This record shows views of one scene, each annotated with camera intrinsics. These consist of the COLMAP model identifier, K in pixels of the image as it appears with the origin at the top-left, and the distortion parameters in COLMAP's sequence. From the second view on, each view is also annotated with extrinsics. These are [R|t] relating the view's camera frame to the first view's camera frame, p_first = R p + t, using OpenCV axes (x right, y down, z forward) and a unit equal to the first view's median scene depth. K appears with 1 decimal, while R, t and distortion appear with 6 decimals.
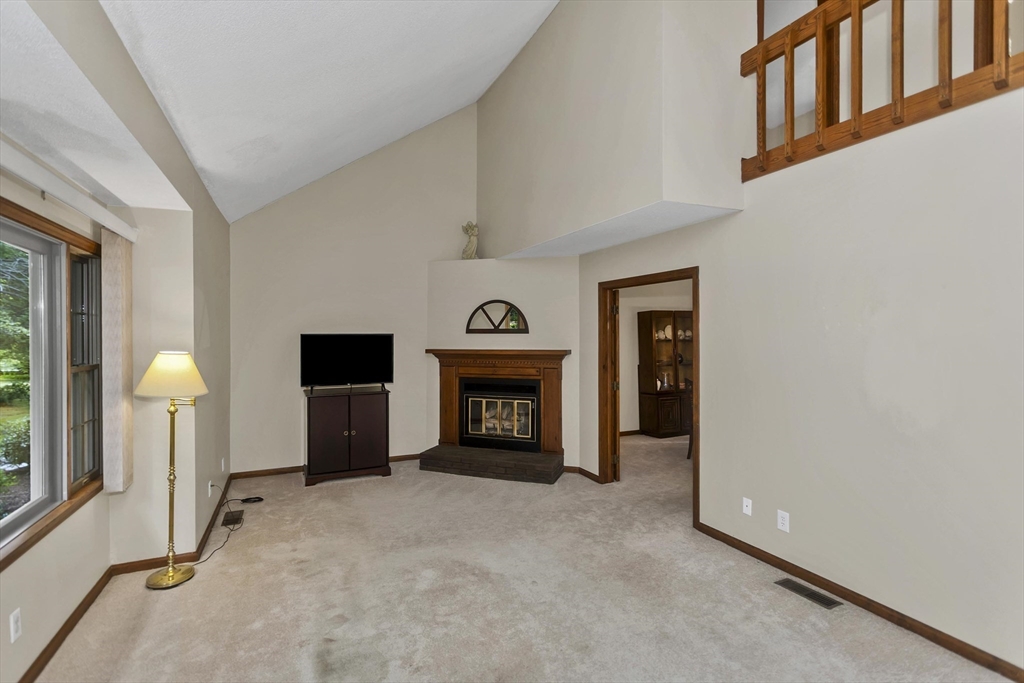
lens RADIAL K [[482.7, 0, 512.0], [0, 482.7, 341.5], [0, 0, 1]] dist [-0.000713, 0.000296]
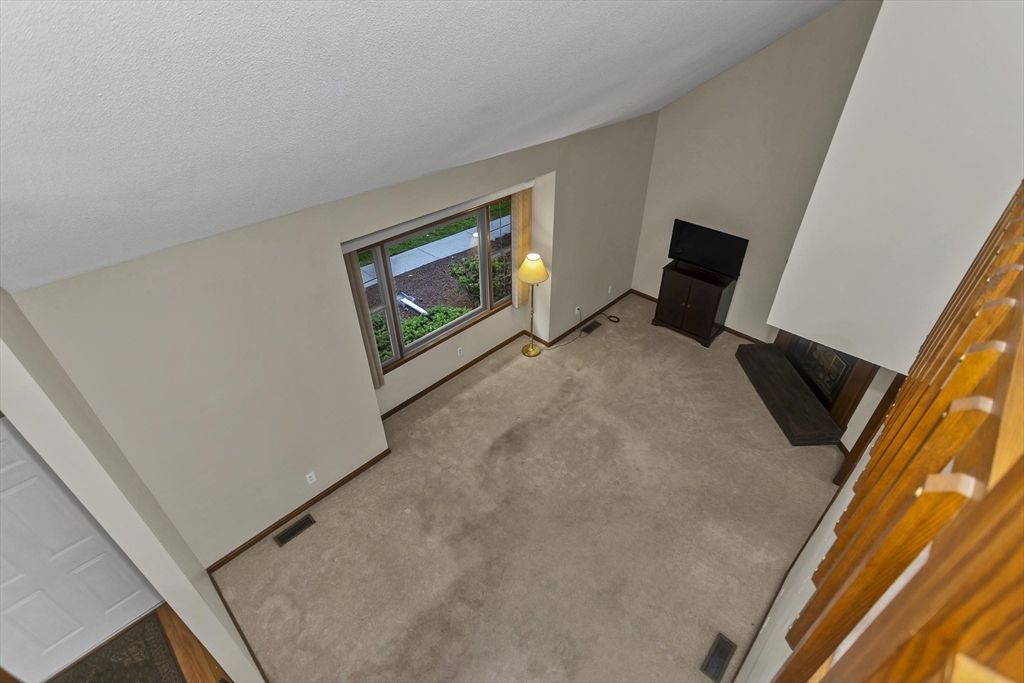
lens RADIAL K [[482.7, 0, 512.0], [0, 482.7, 341.5], [0, 0, 1]] dist [-0.000713, 0.000296]
pose [[0.366165, 0.546253, -0.753346, 0.647891], [-0.006755, 0.811110, 0.584854, -0.604850], [0.930525, -0.209065, 0.300690, 0.215440]]
